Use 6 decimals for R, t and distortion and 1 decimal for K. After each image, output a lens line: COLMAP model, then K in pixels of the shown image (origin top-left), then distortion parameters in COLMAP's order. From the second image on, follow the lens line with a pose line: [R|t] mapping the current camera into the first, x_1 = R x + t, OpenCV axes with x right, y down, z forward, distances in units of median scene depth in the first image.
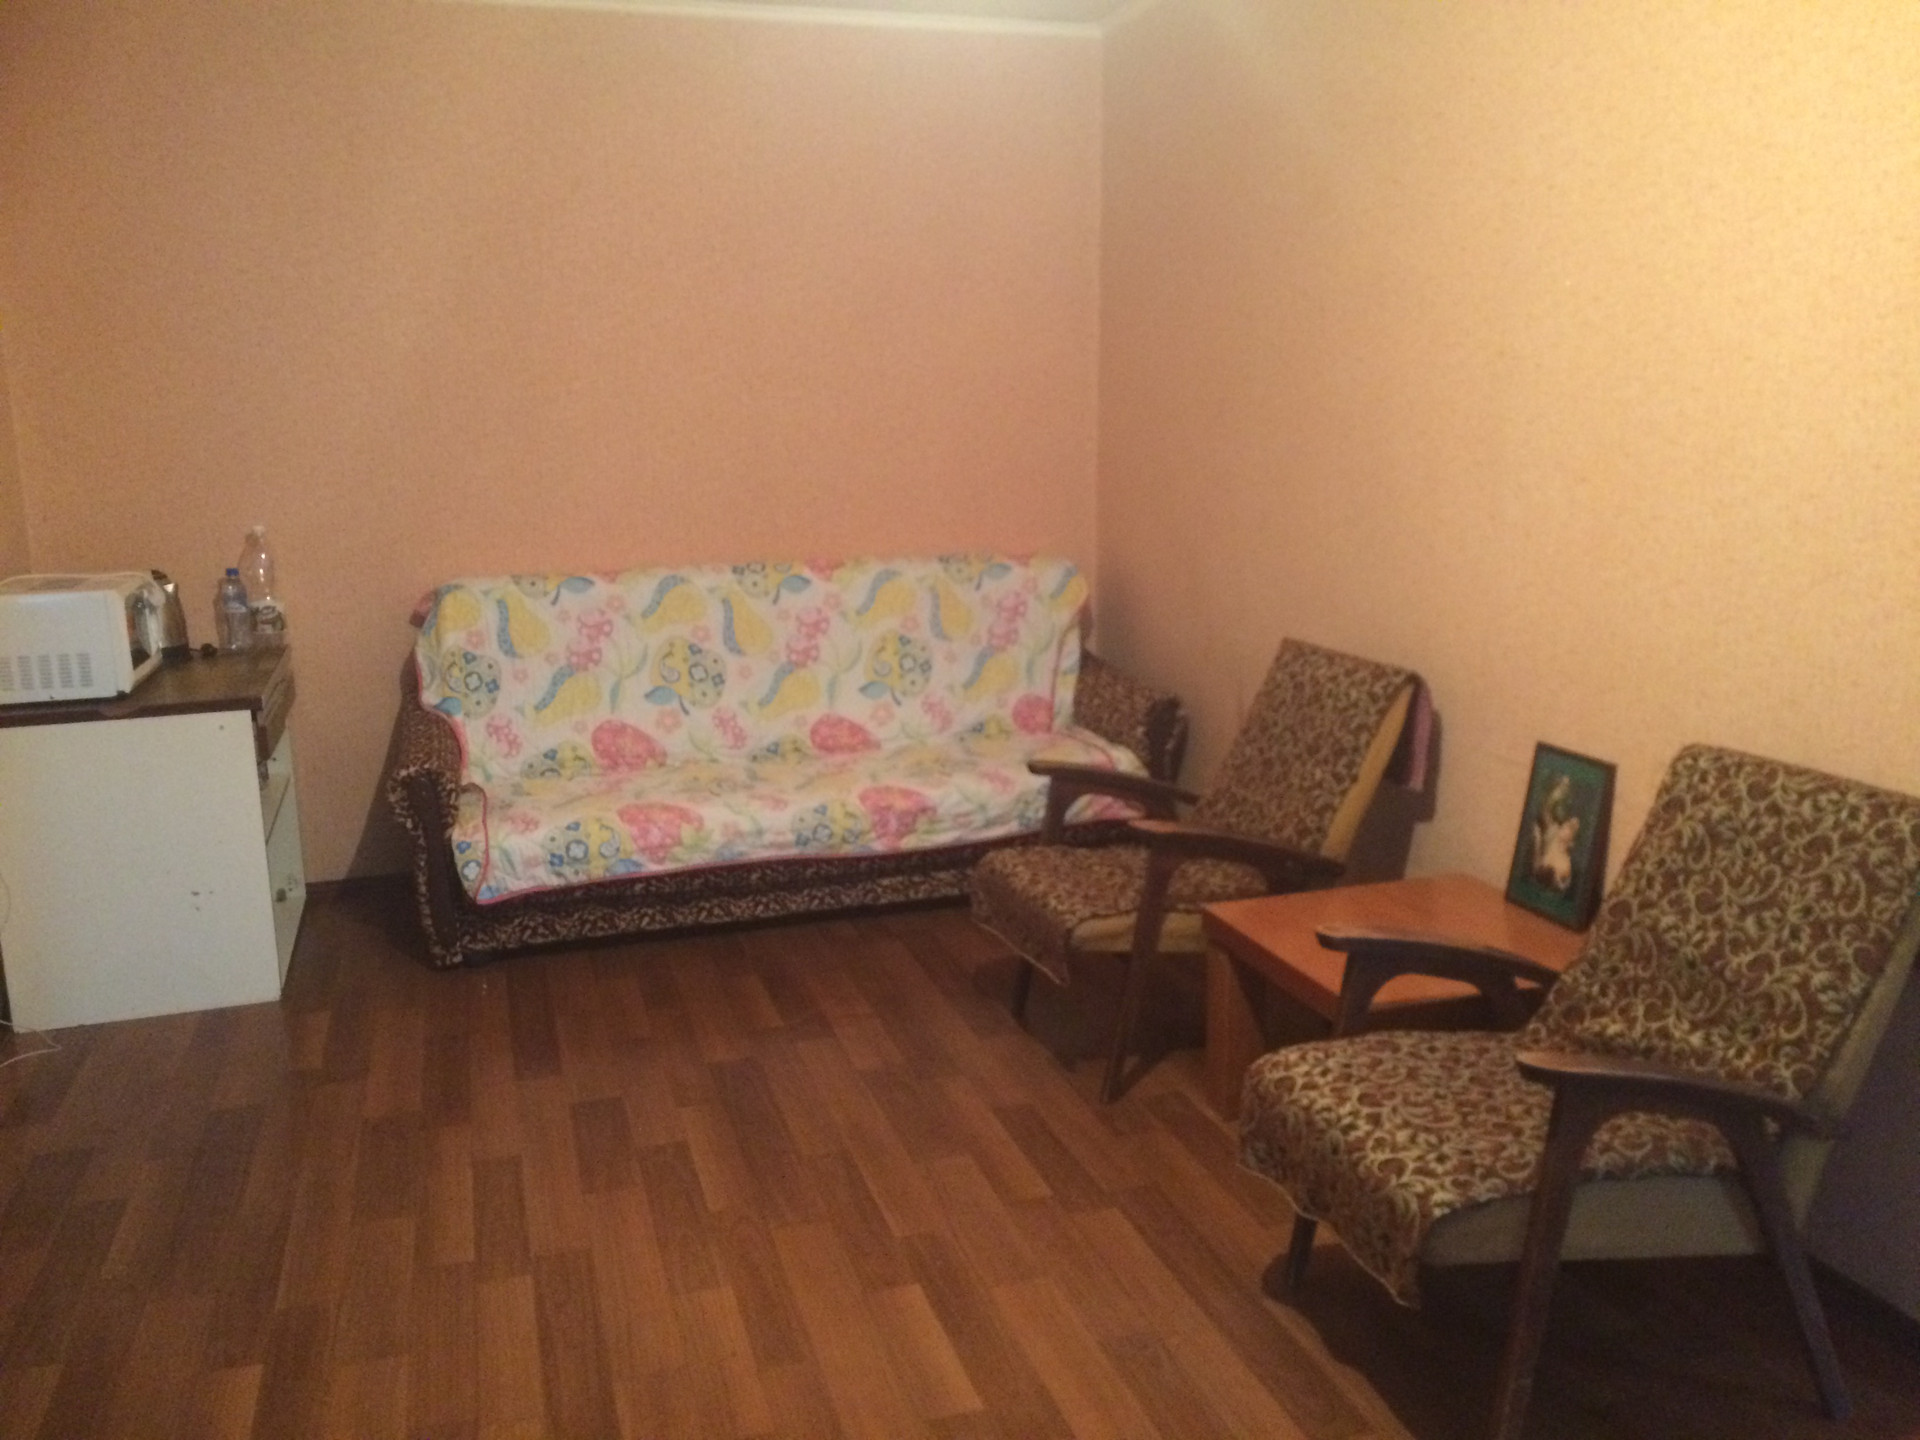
lens RADIAL K [[1635.1, 0, 960.0], [0, 1635.1, 720.0], [0, 0, 1]] dist [0.095930, -0.151283]
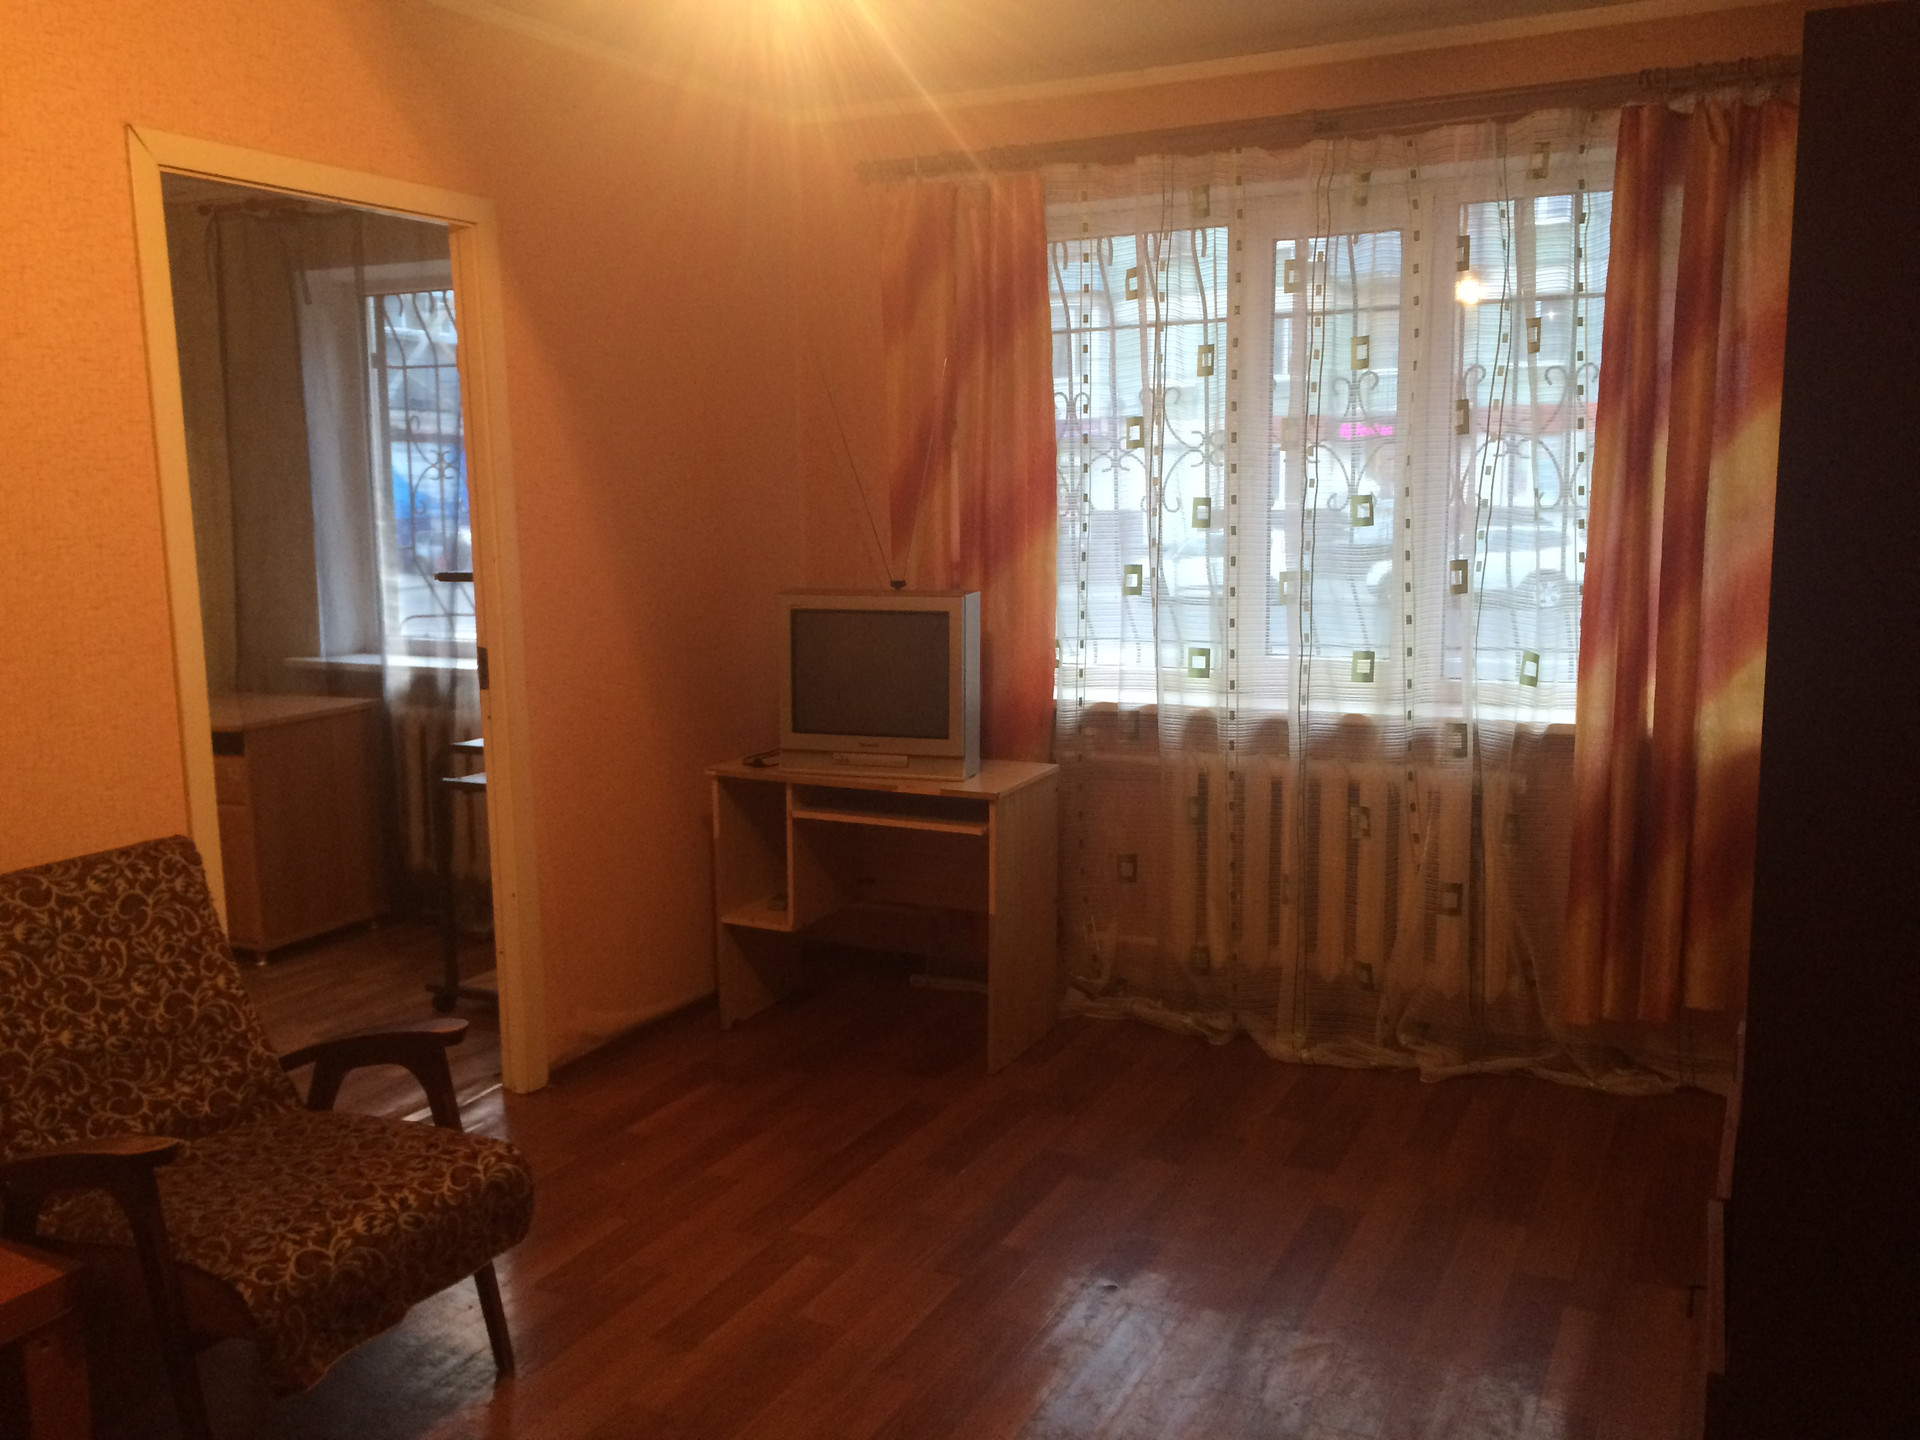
lens RADIAL K [[1635.1, 0, 960.0], [0, 1635.1, 720.0], [0, 0, 1]] dist [0.095930, -0.151283]
pose [[-0.740873, -0.047848, 0.669939, -0.669501], [0.167891, 0.952600, 0.253703, -0.236633], [-0.650323, 0.300438, -0.697723, 1.321730]]
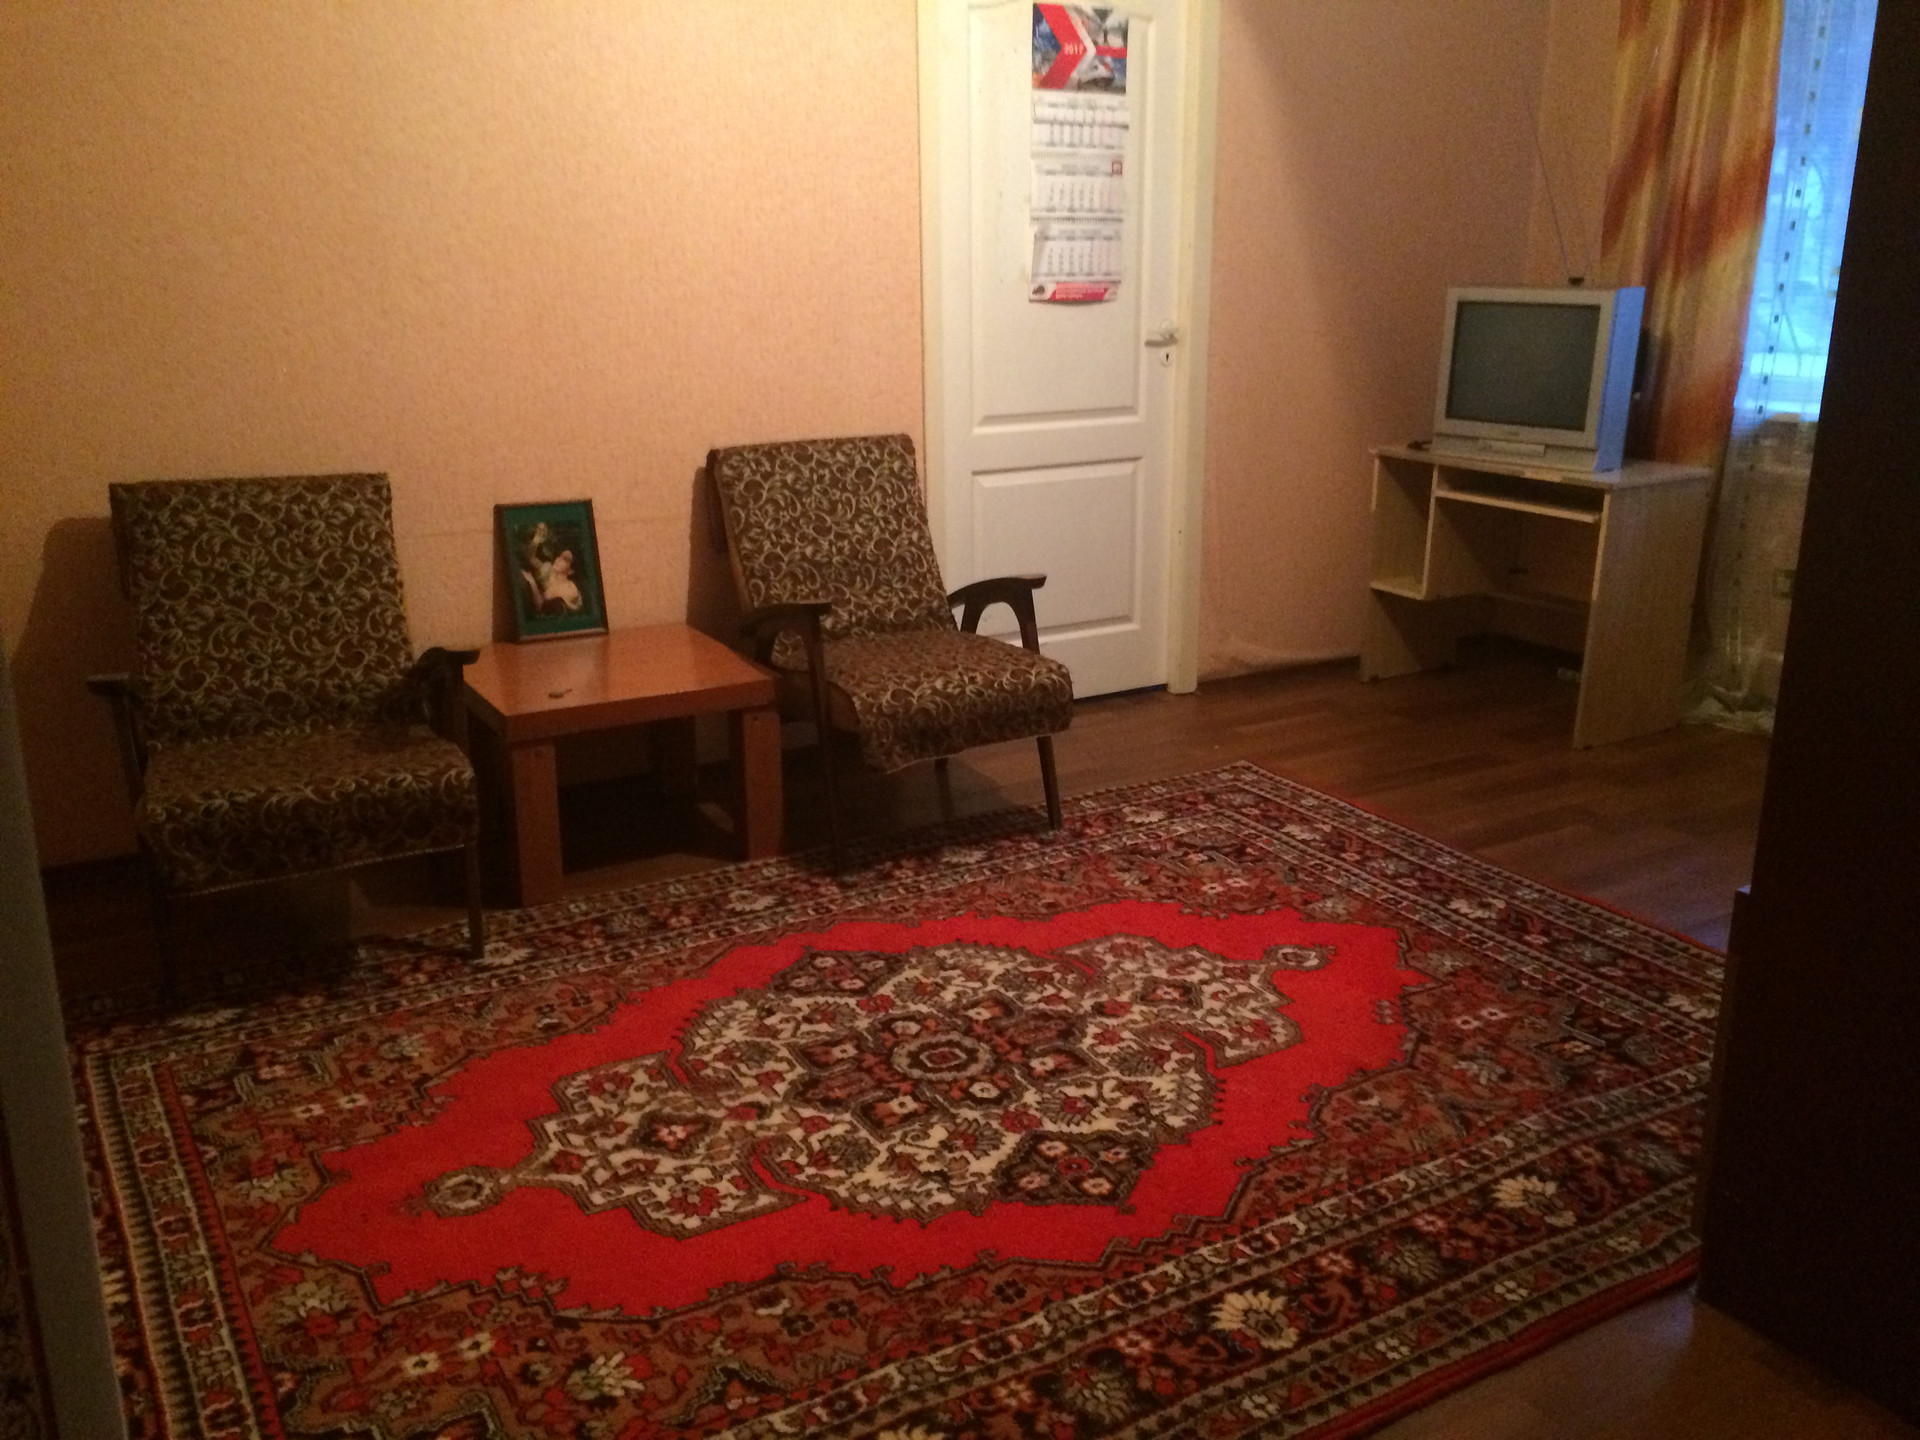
lens RADIAL K [[1635.1, 0, 960.0], [0, 1635.1, 720.0], [0, 0, 1]] dist [0.095930, -0.151283]
pose [[-0.281494, -0.241492, 0.928678, -1.097962], [0.192654, 0.933883, 0.301241, -0.169343], [-0.940024, 0.263711, -0.216358, 1.265619]]
